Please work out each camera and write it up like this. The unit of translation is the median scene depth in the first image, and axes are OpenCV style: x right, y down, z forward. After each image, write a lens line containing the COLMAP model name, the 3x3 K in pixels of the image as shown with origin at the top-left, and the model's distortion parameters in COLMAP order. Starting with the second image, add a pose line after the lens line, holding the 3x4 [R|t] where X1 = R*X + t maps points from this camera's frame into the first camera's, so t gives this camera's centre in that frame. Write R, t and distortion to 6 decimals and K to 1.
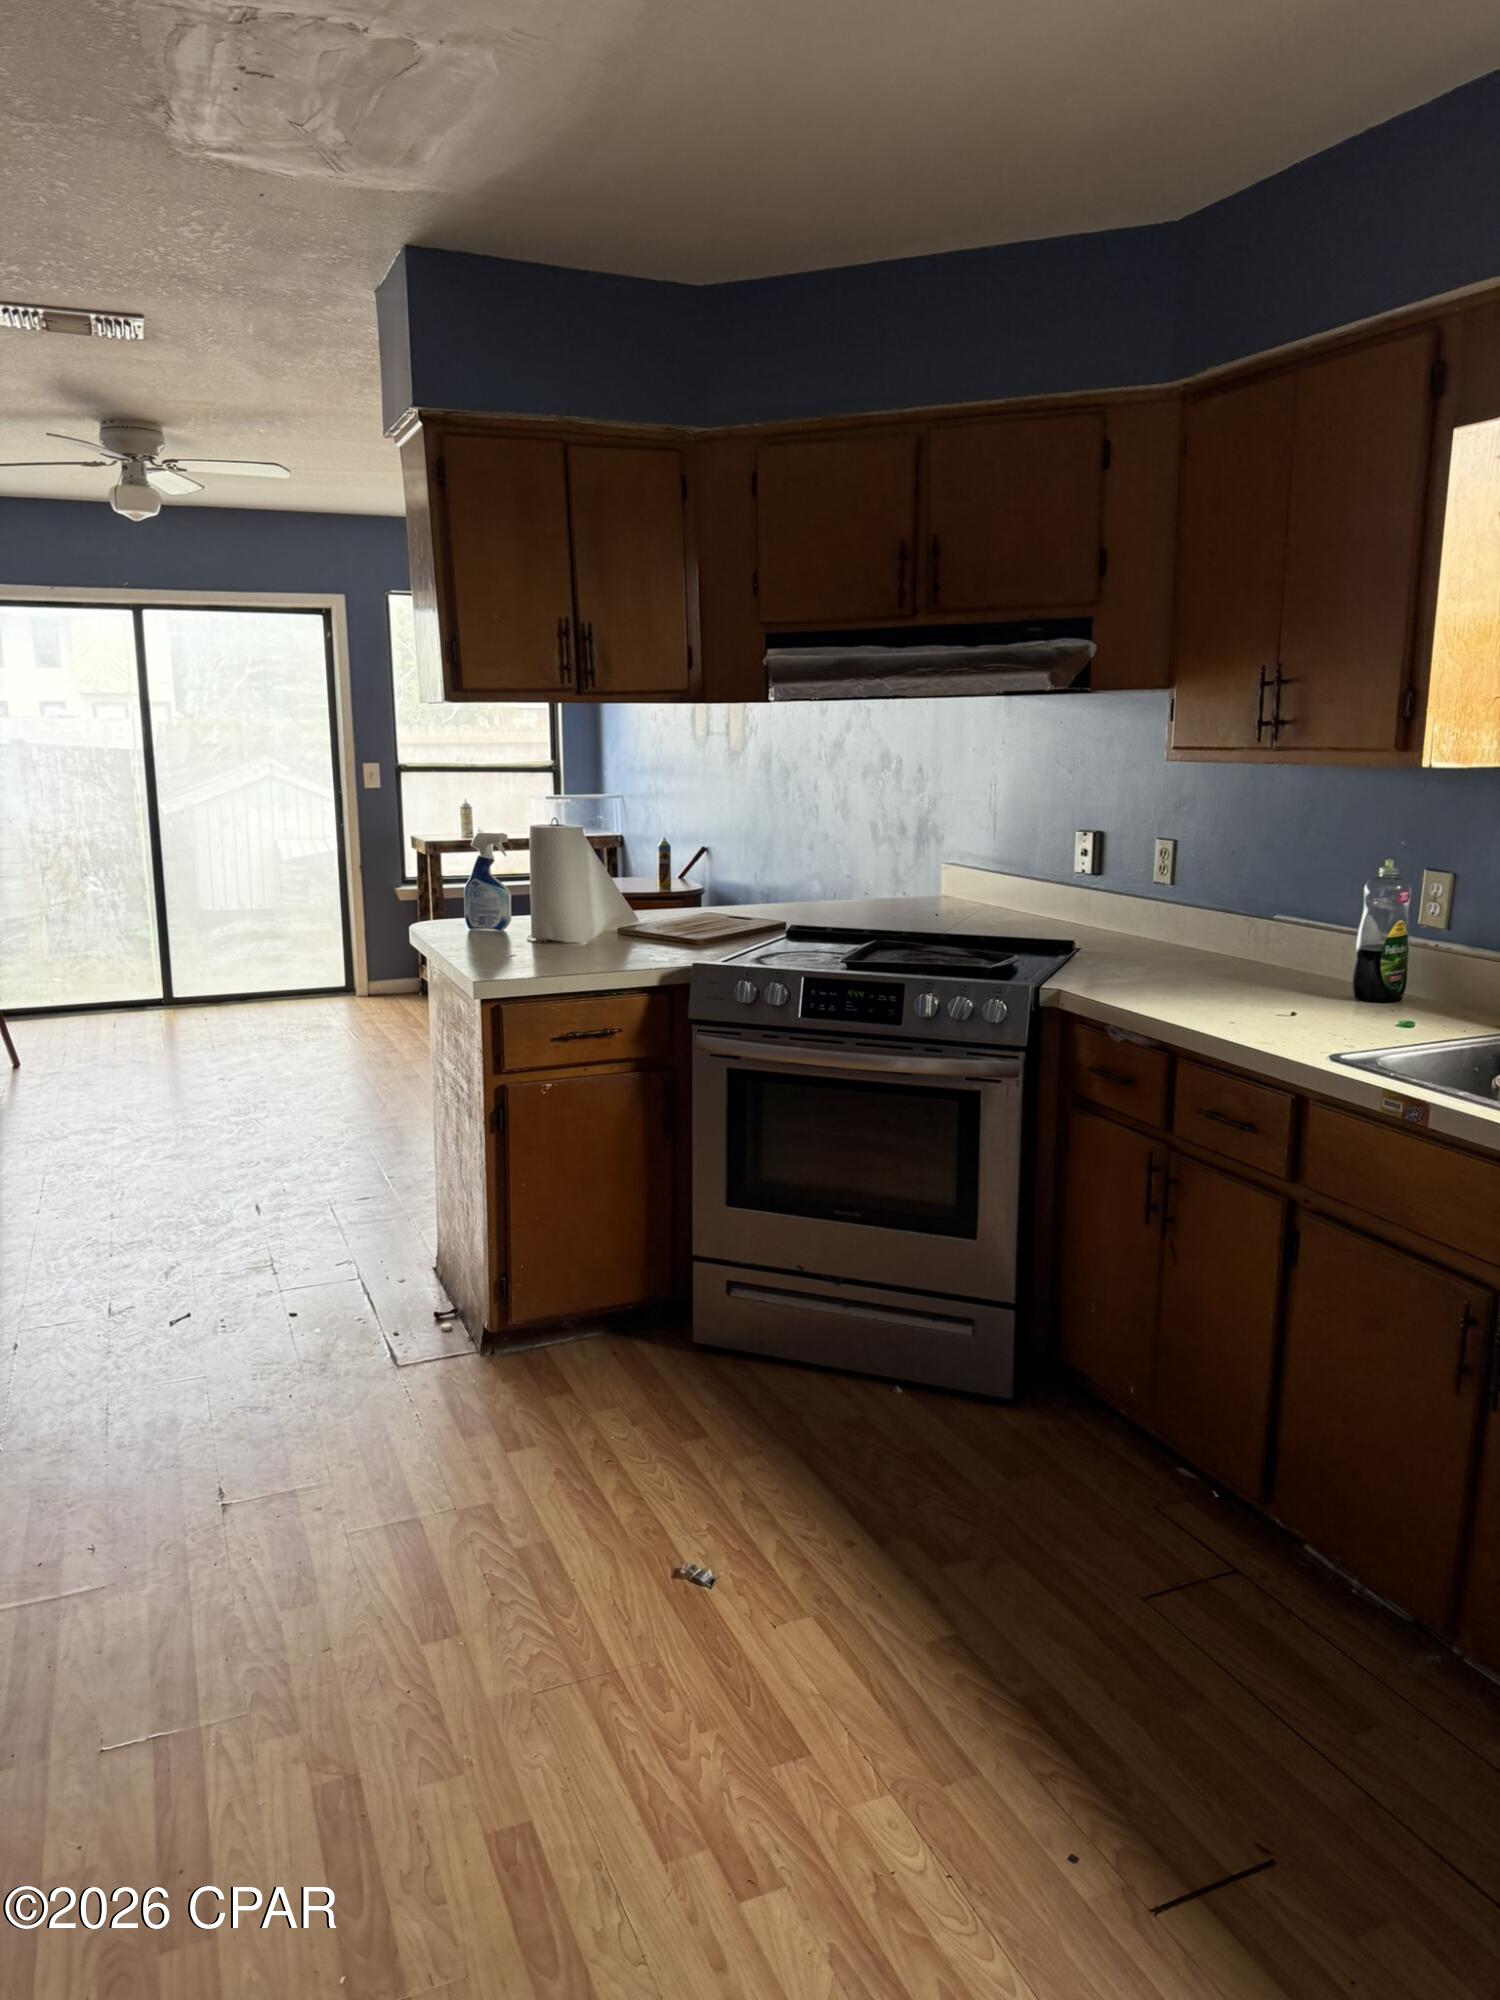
lens RADIAL K [[1430.0, 0, 757.1], [0, 1430.0, 1012.2], [0, 0, 1]] dist [0.031270, -0.024552]
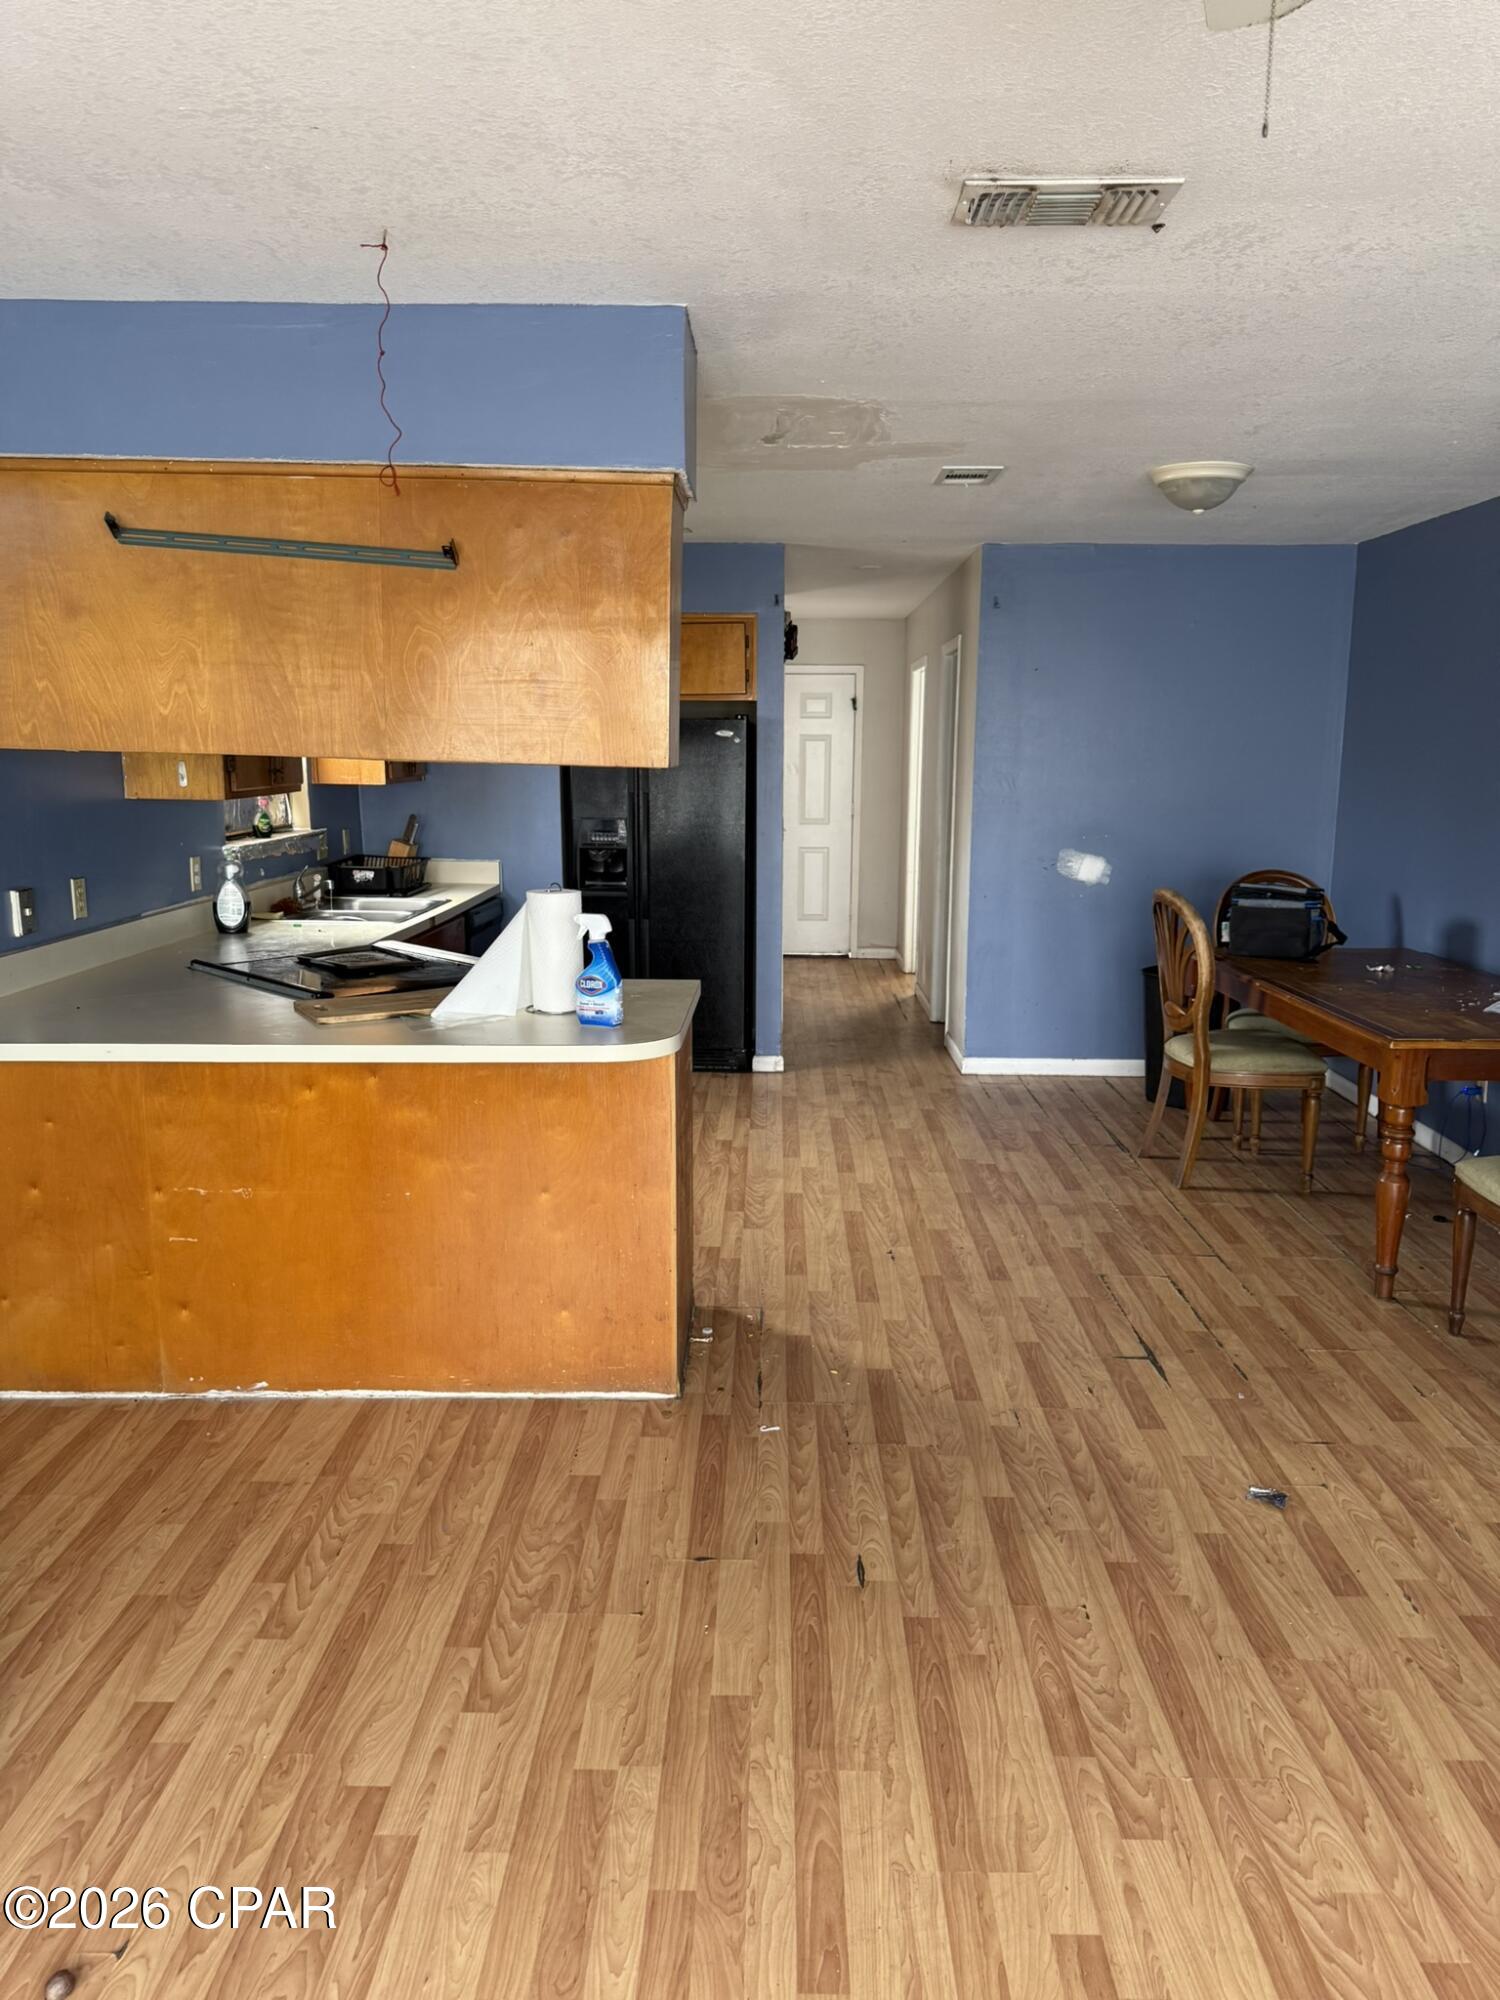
lens RADIAL K [[1465.3, 0, 753.5], [0, 1465.3, 1006.5], [0, 0, 1]] dist [0.236365, -0.475758]
pose [[-0.911541, -0.071391, 0.404965, -0.952081], [0.084577, 0.931209, 0.354538, -0.563410], [-0.402418, 0.357426, -0.842796, 2.551354]]
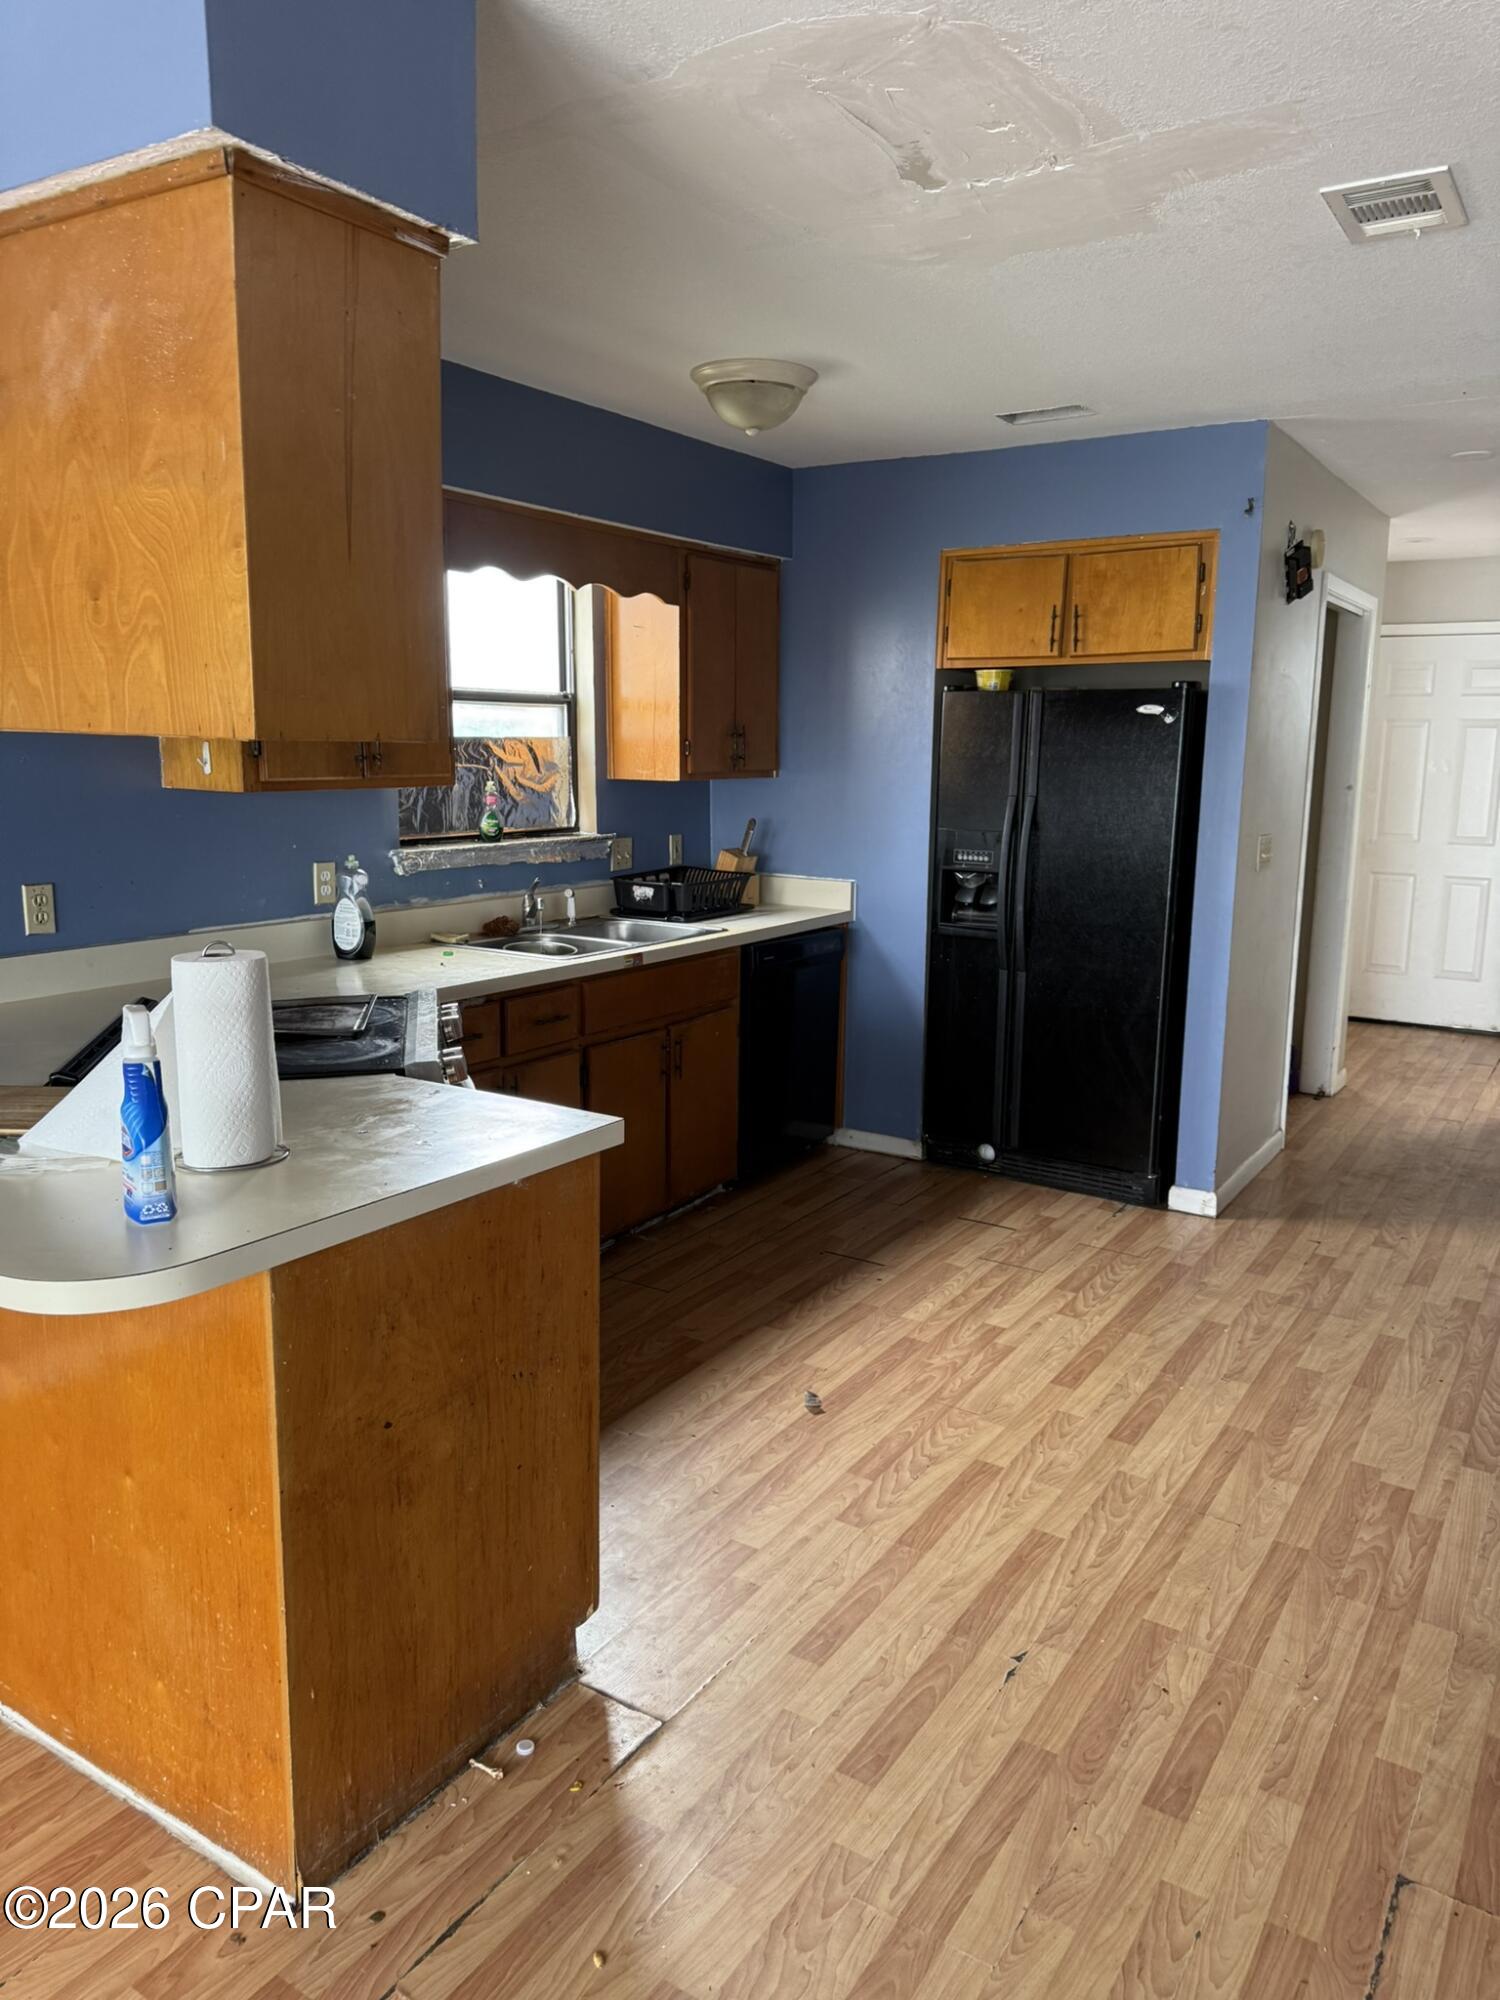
lens RADIAL K [[1434.8, 0, 706.9], [0, 1434.8, 1008.8], [0, 0, 1]] dist [0.051365, -0.079668]
pose [[-0.543646, -0.159051, 0.824106, -1.002854], [0.165440, 0.942310, 0.291001, -0.347626], [-0.822848, 0.294542, -0.485970, 1.580831]]
